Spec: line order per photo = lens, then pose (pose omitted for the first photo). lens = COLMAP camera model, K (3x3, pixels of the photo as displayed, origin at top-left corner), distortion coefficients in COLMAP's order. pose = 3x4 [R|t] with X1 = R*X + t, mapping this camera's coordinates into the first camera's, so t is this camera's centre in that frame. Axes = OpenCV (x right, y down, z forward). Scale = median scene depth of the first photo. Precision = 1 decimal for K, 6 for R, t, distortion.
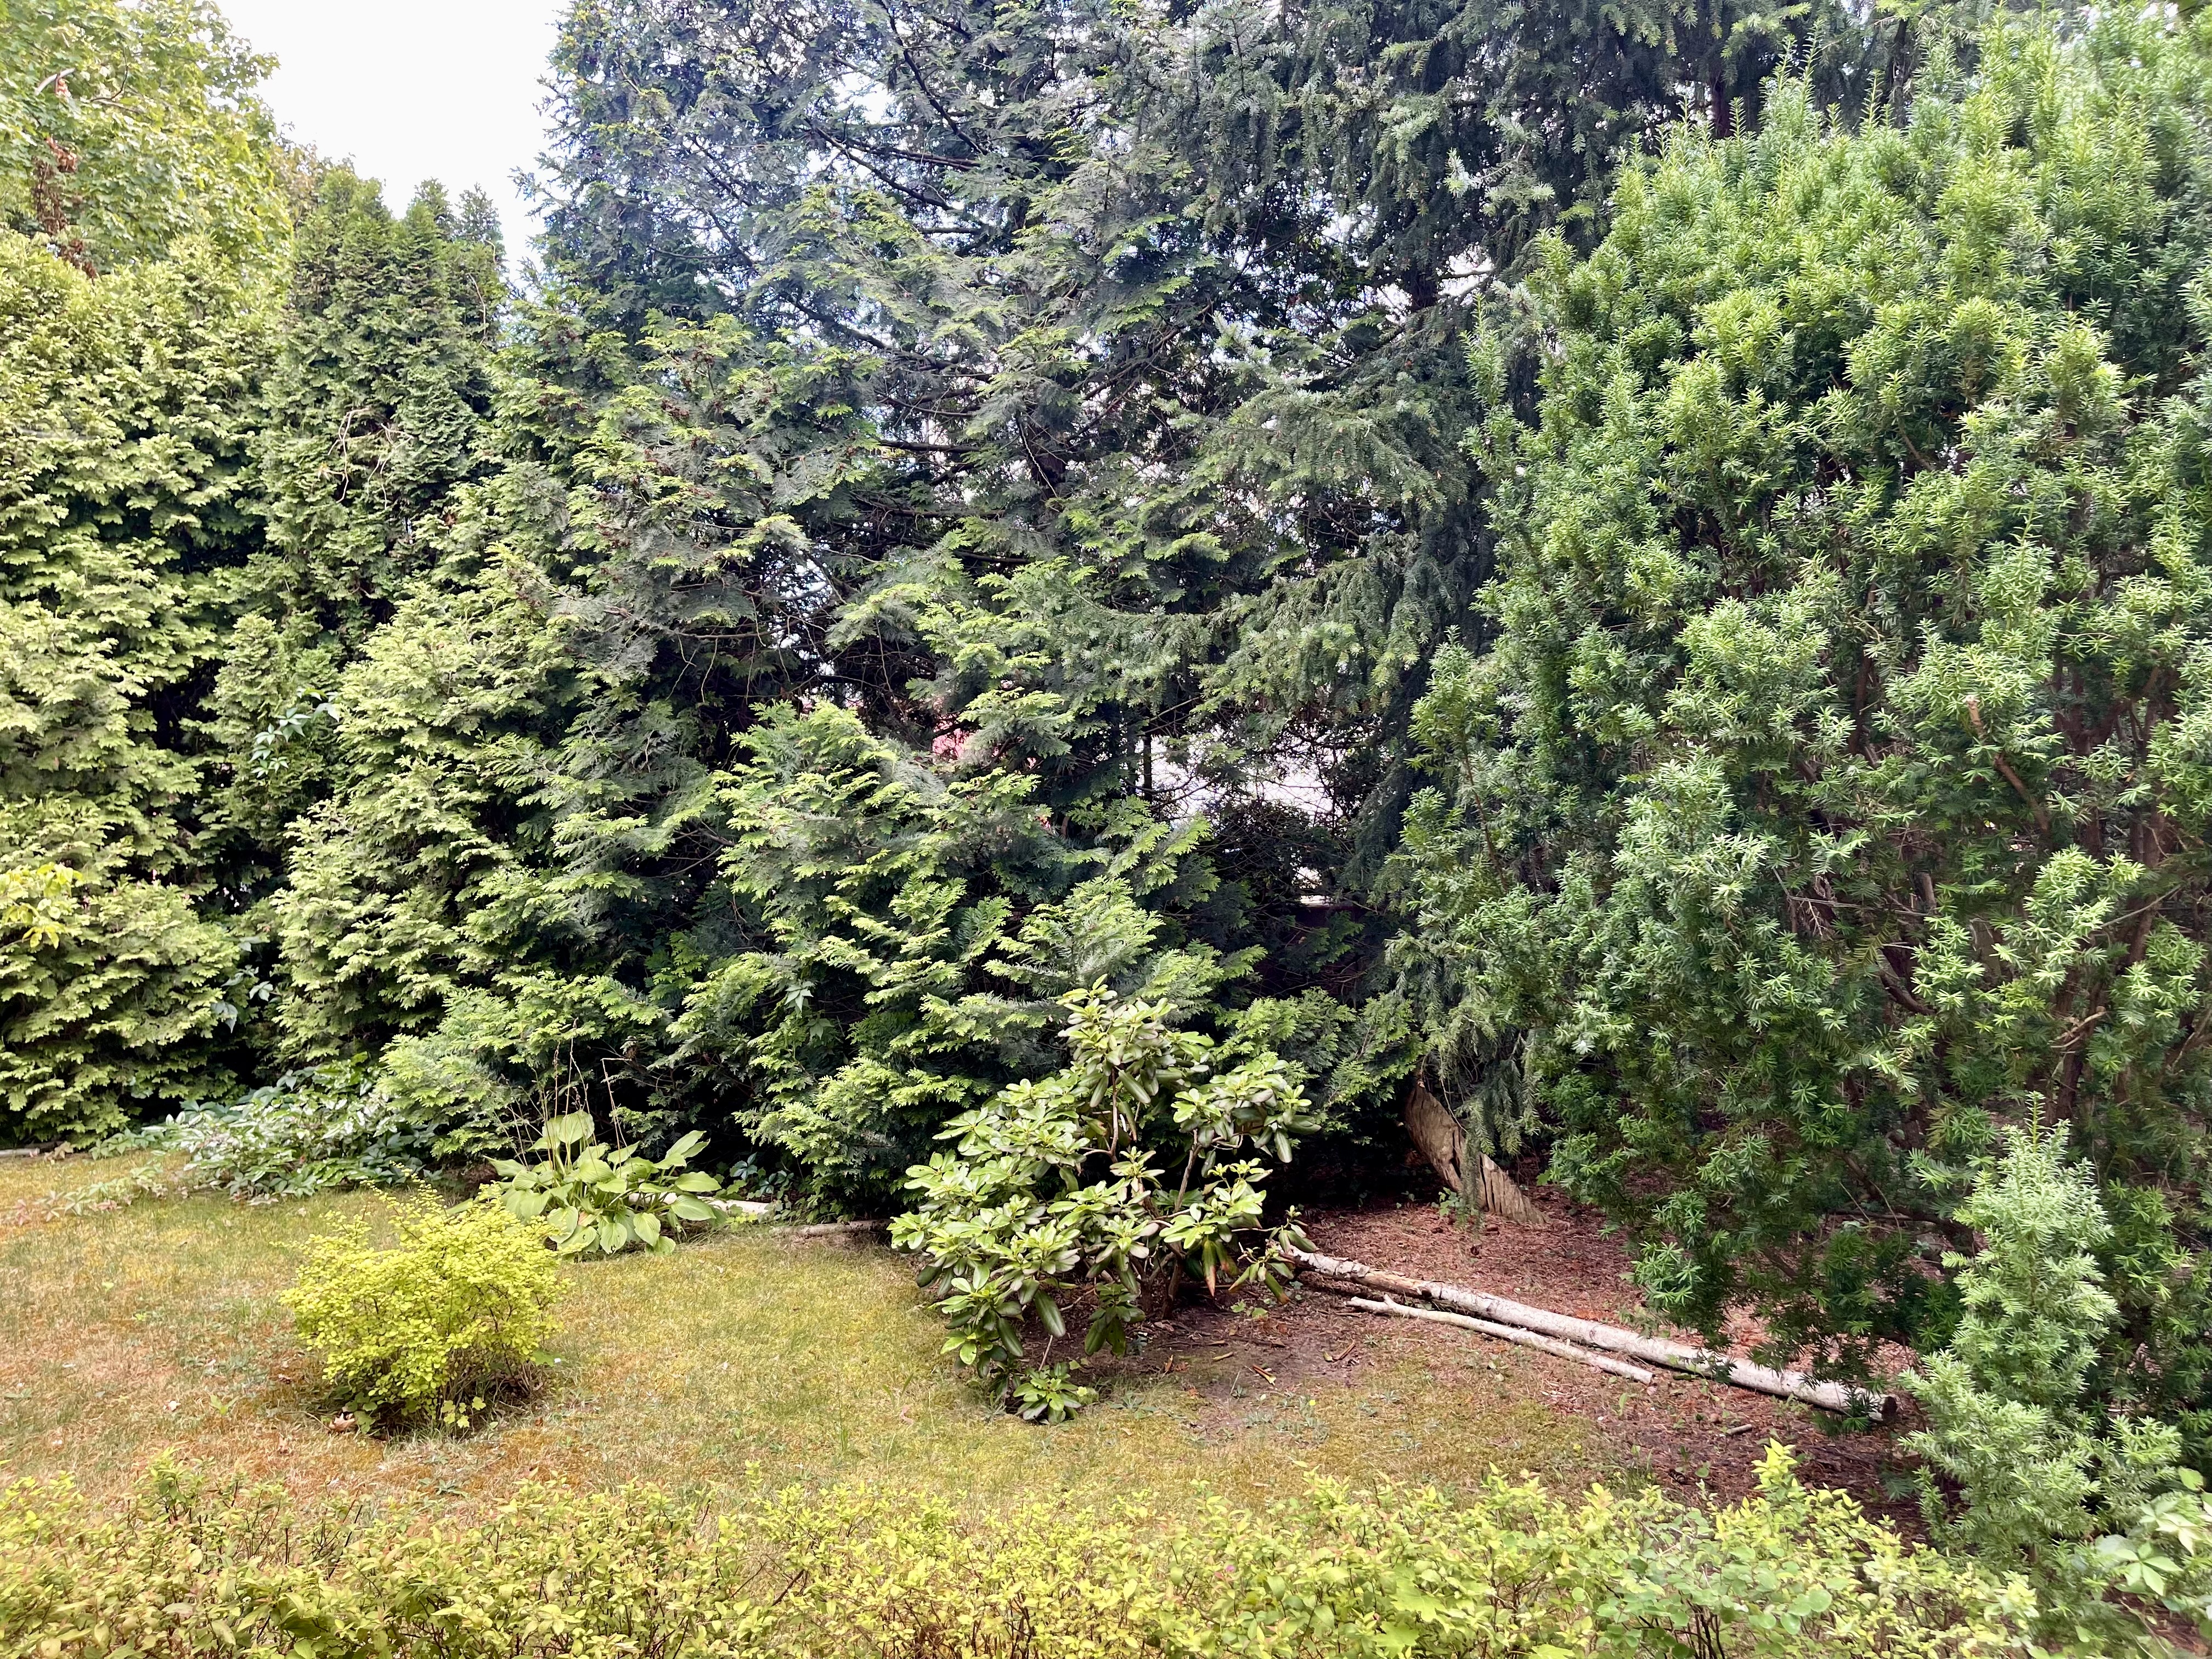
lens RADIAL K [[1652.9, 0, 1103.1], [0, 1652.9, 827.4], [0, 0, 1]] dist [0.065227, -0.093157]
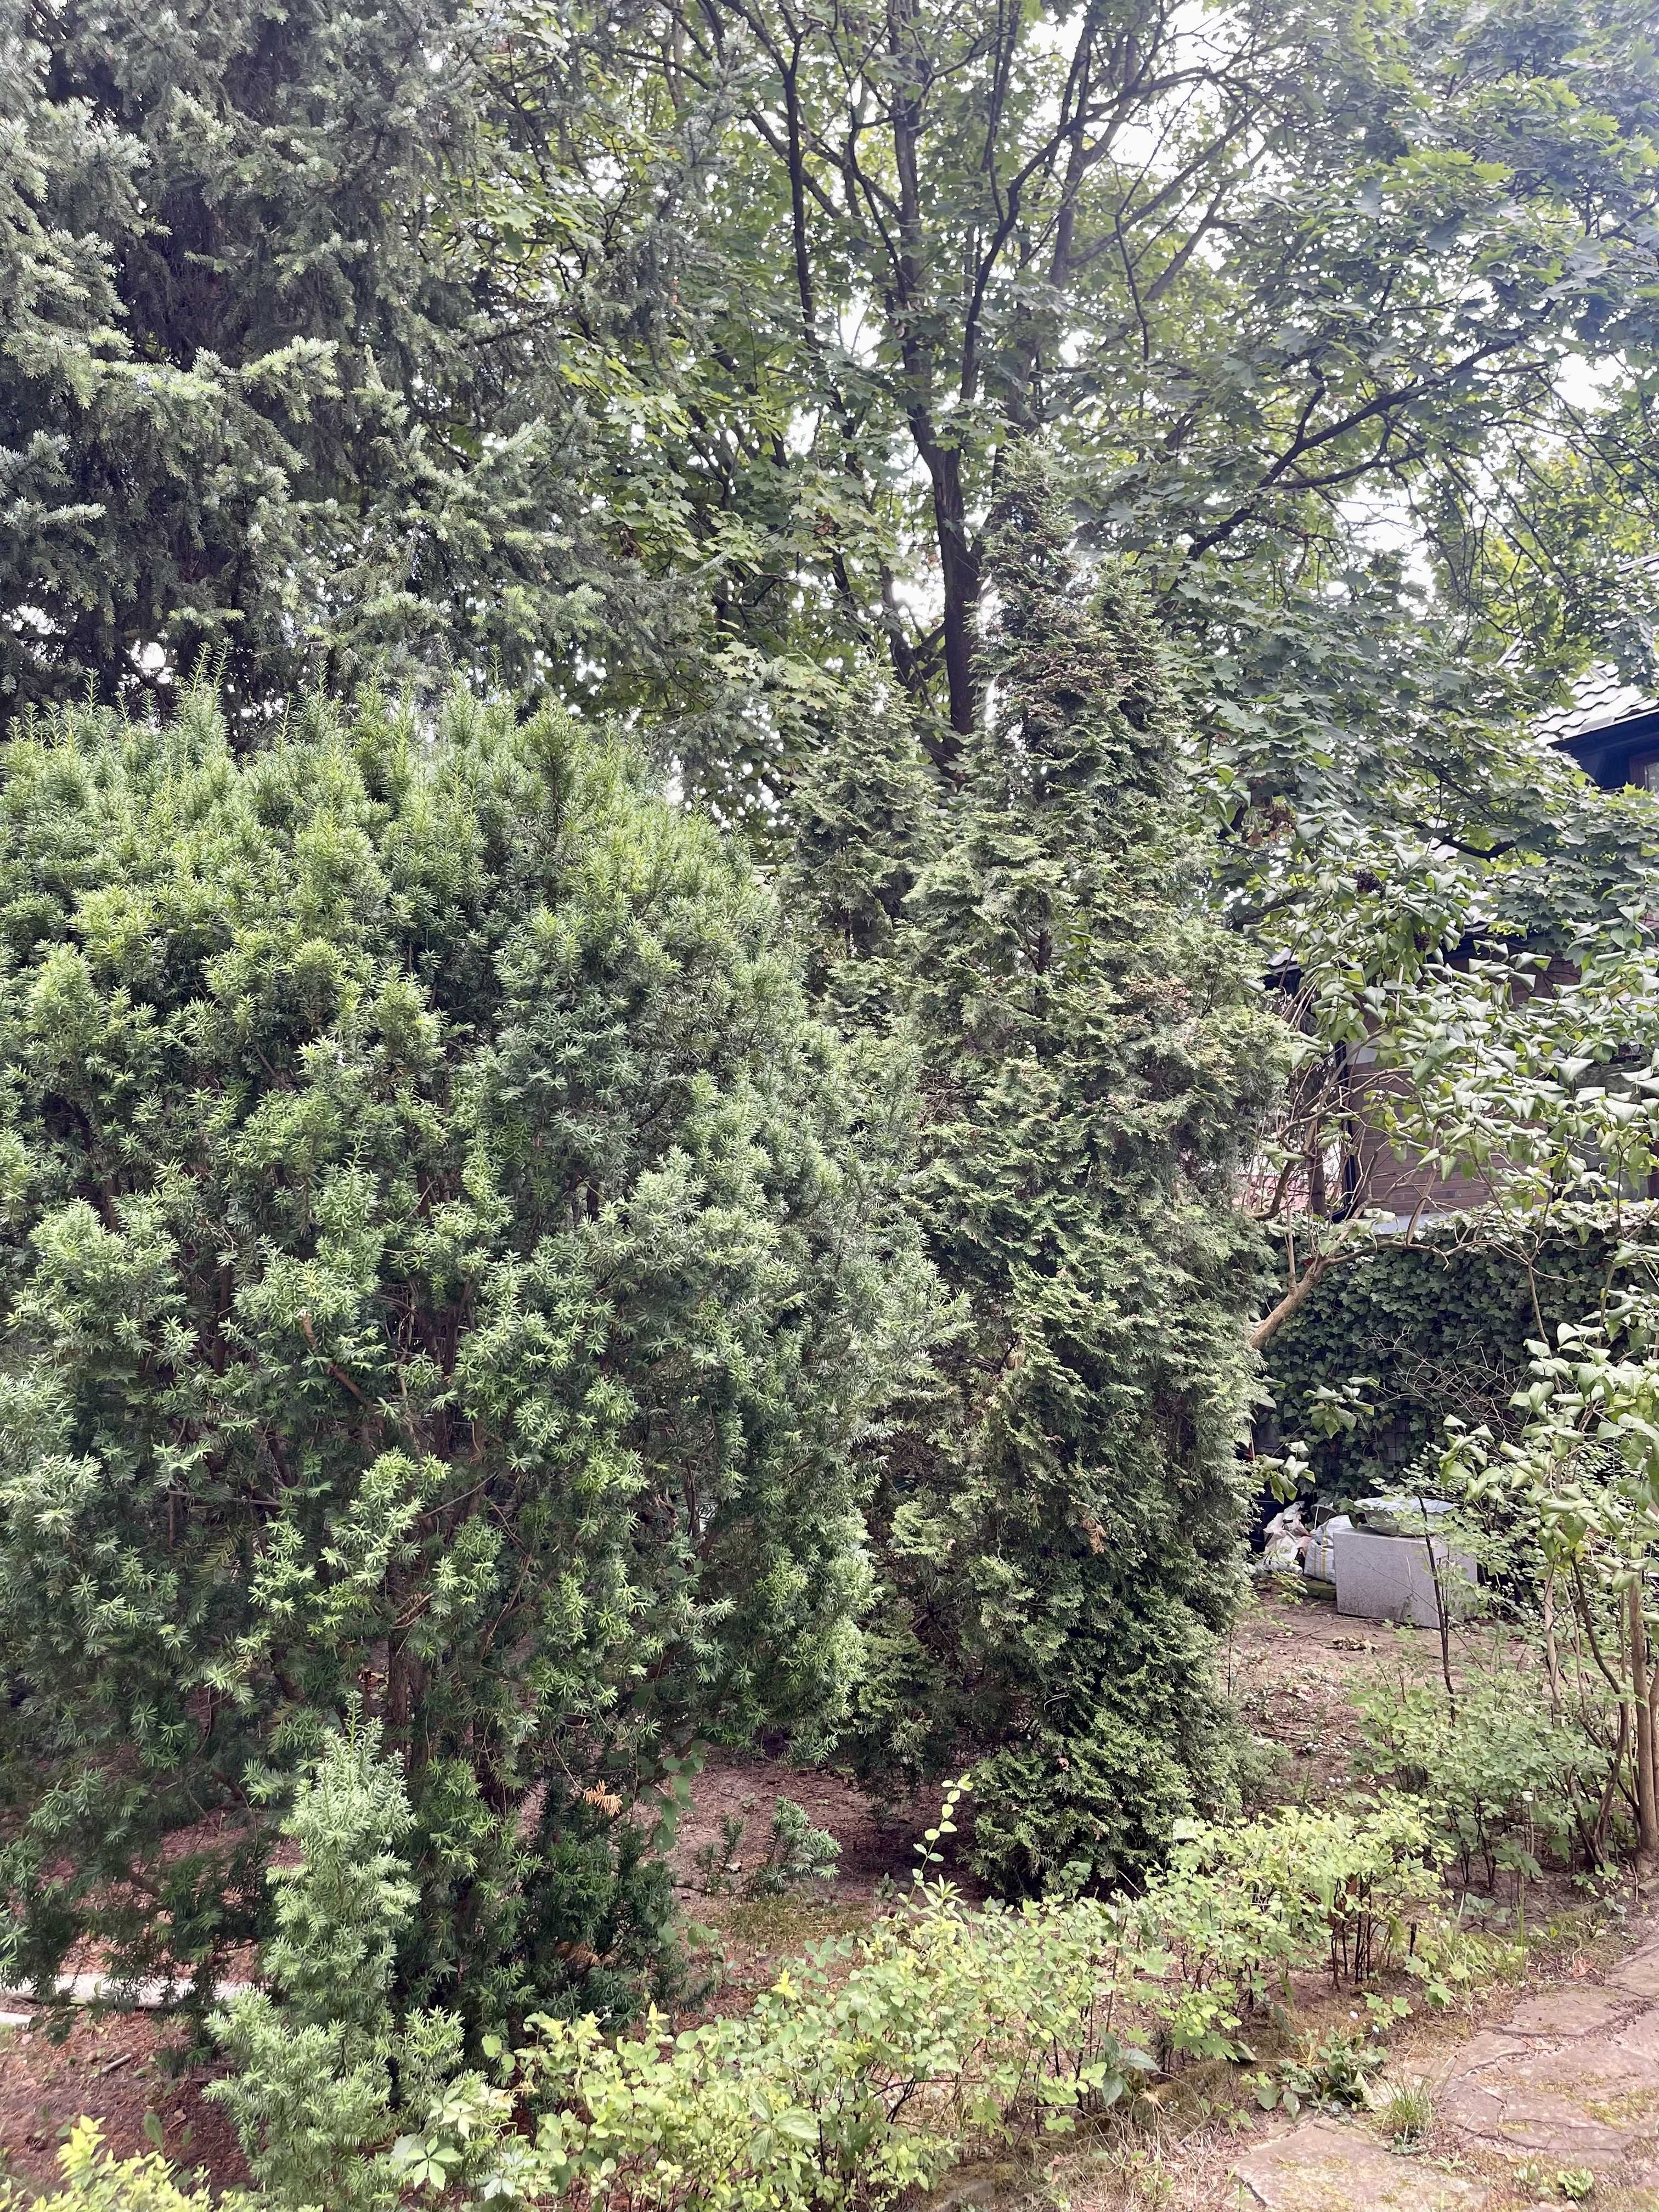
lens RADIAL K [[1652.9, 0, 822.8], [0, 1652.9, 1124.7], [0, 0, 1]] dist [0.065227, -0.093157]
pose [[0.779800, 0.063409, 0.622809, 0.093519], [0.012833, 0.993029, -0.117170, -0.054853], [-0.625897, 0.099362, 0.773550, -0.019361]]
